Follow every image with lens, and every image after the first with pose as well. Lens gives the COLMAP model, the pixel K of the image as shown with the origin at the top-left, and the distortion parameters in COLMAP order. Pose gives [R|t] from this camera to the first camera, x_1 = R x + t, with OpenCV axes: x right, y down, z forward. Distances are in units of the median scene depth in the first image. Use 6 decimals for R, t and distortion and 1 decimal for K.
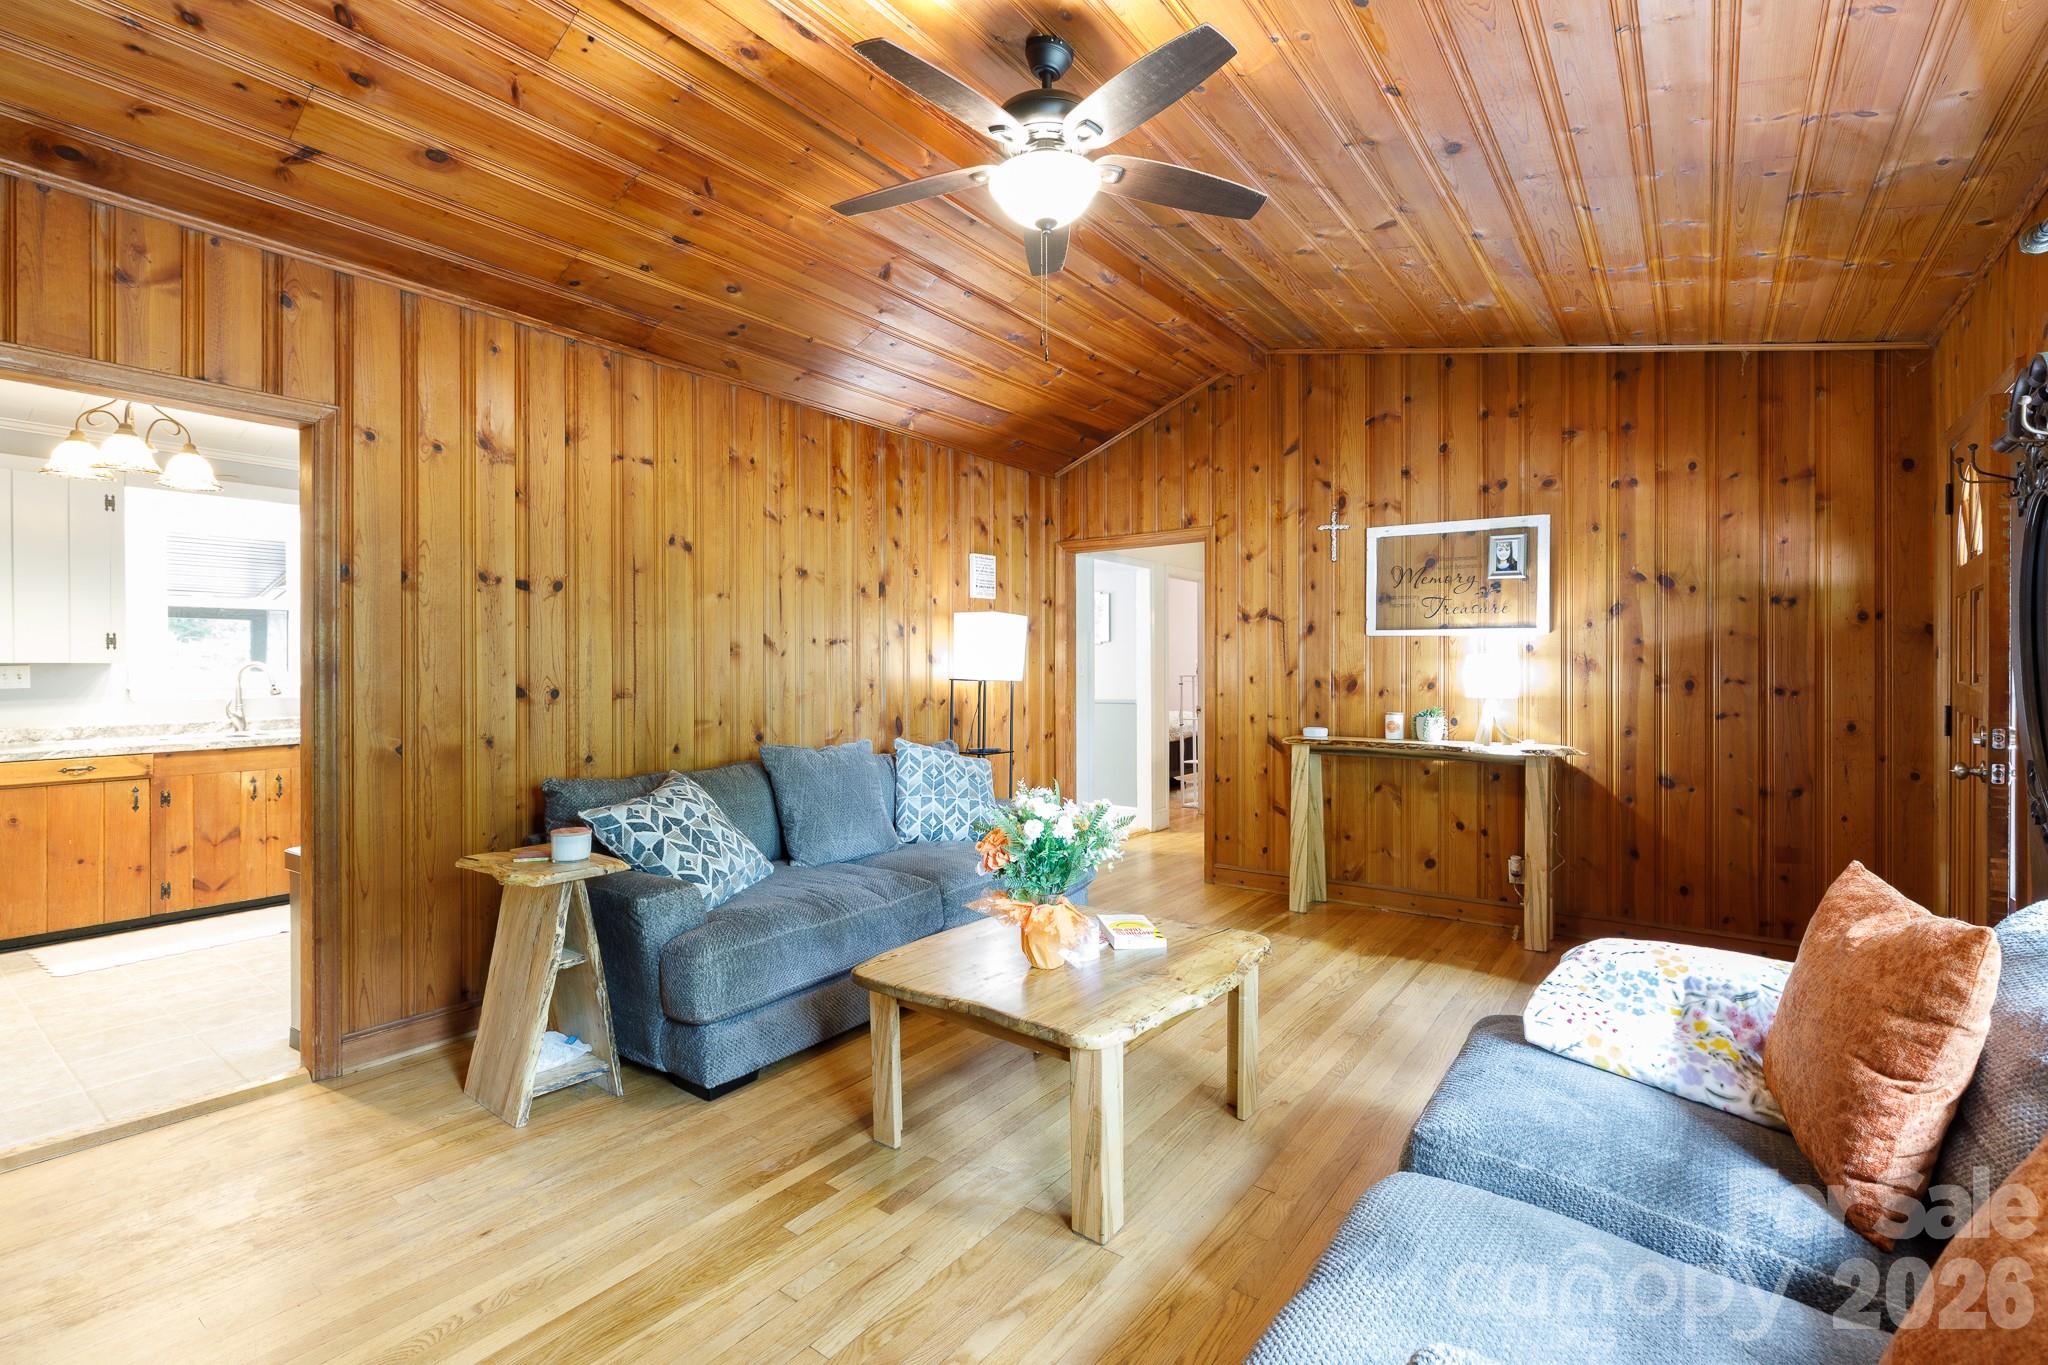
lens RADIAL K [[909.4, 0, 1022.0], [0, 909.4, 666.2], [0, 0, 1]] dist [0.003130, 0.000480]
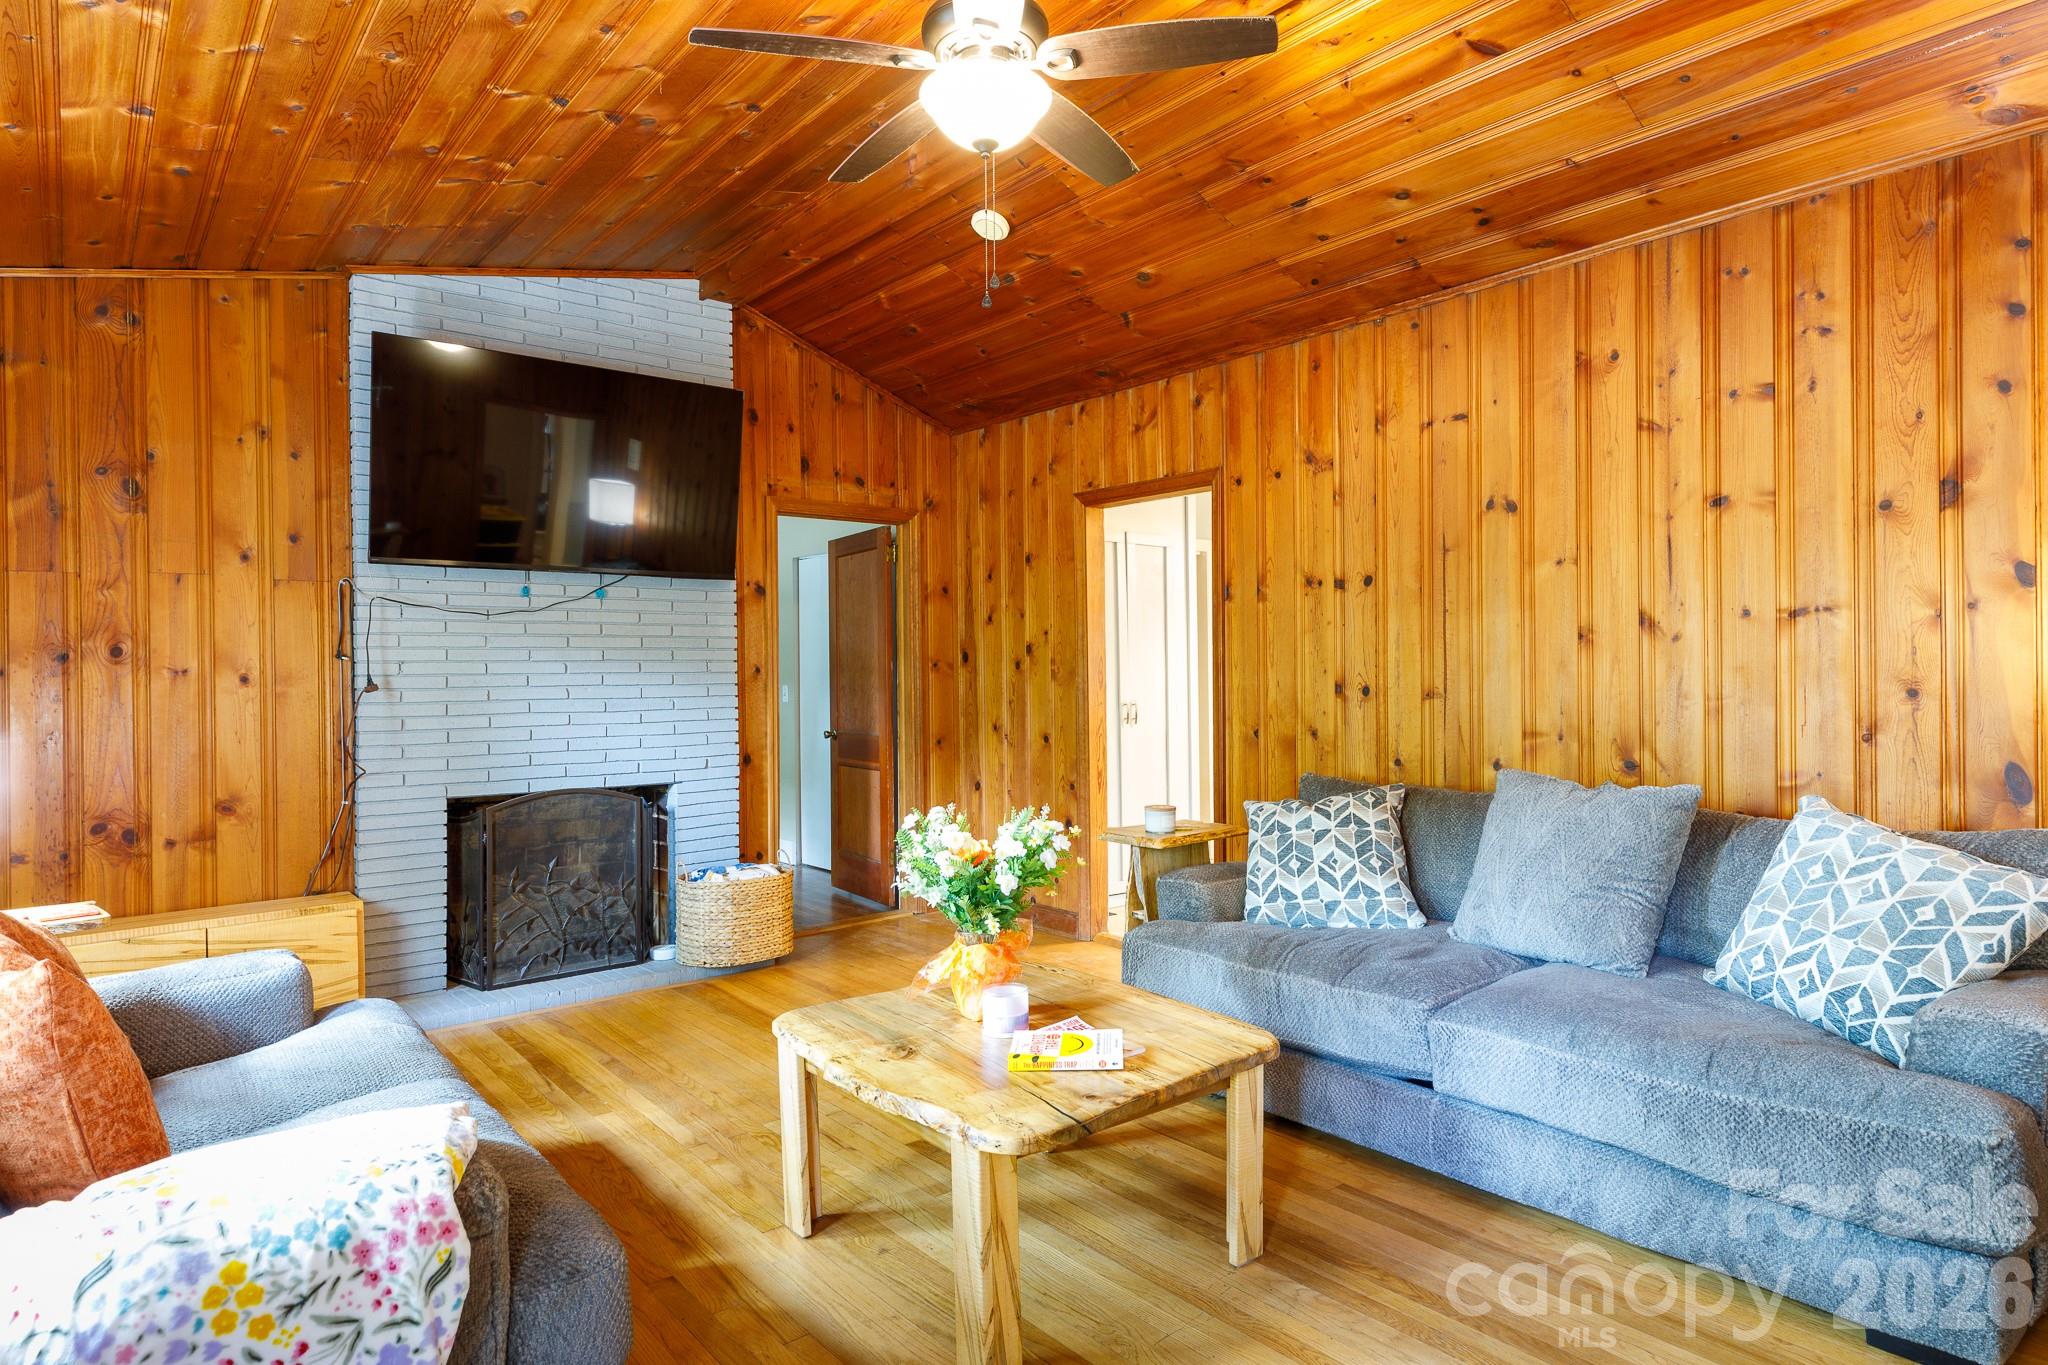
lens RADIAL K [[1149.7, 0, 1024.0], [0, 1149.7, 682.5], [0, 0, 1]] dist [0.012189, -0.000822]
pose [[-0.236467, 0.013548, -0.971545, 0.605298], [0.011607, 0.999871, 0.011118, 0.002614], [0.971570, -0.008648, -0.236594, 0.726307]]
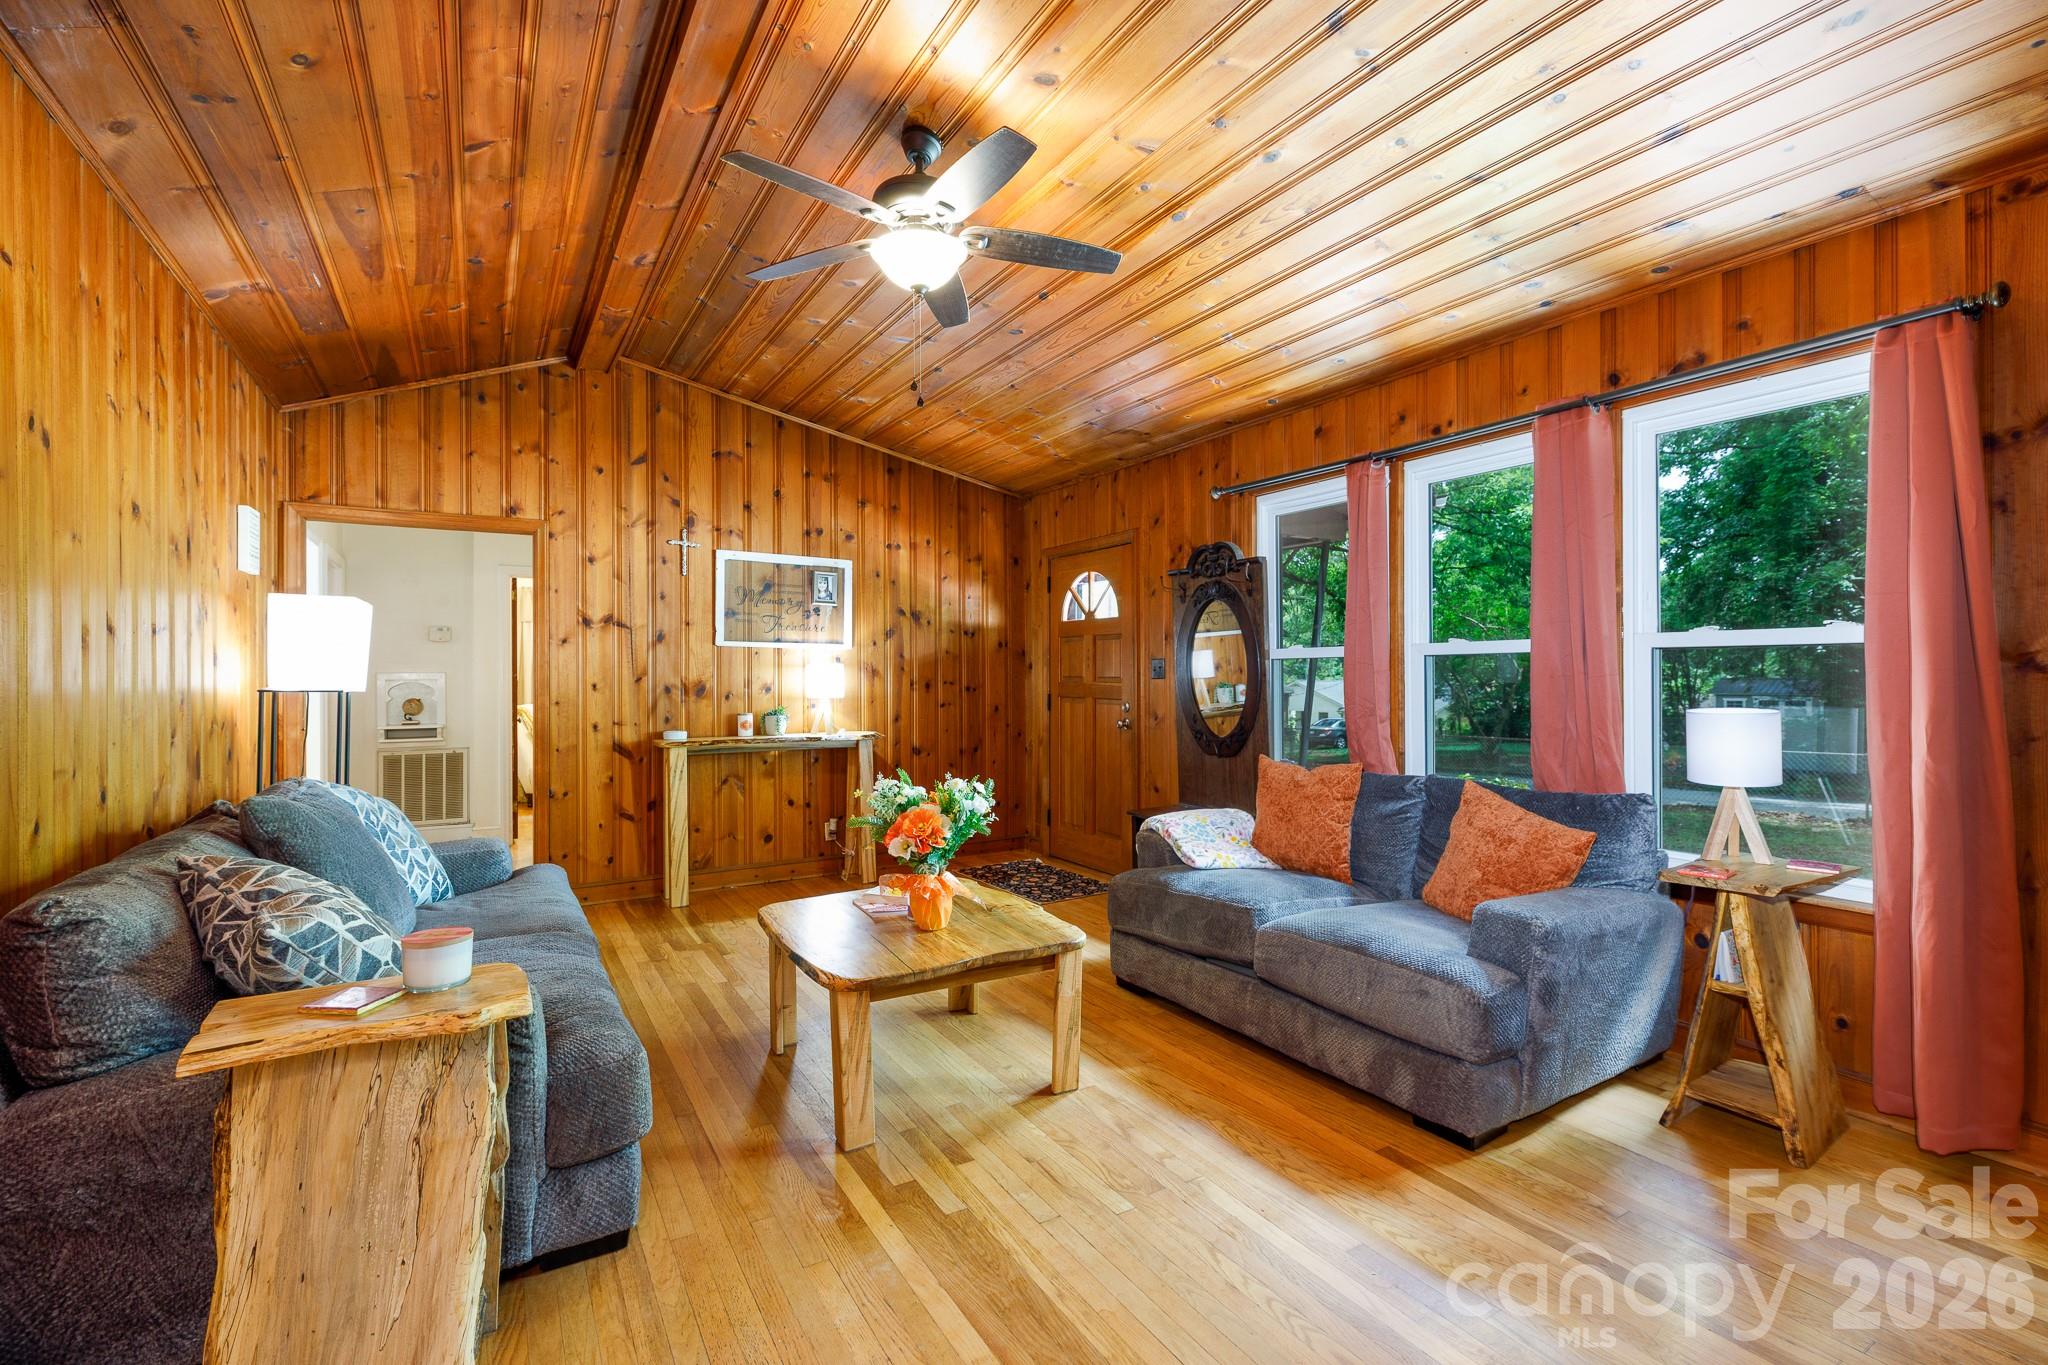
lens RADIAL K [[909.4, 0, 1022.0], [0, 909.4, 666.2], [0, 0, 1]] dist [0.003130, 0.000480]
pose [[0.382223, 0.010401, 0.924012, -0.581644], [0.000636, 0.999933, -0.011518, 0.005382], [-0.924070, 0.004990, 0.382191, 0.259614]]
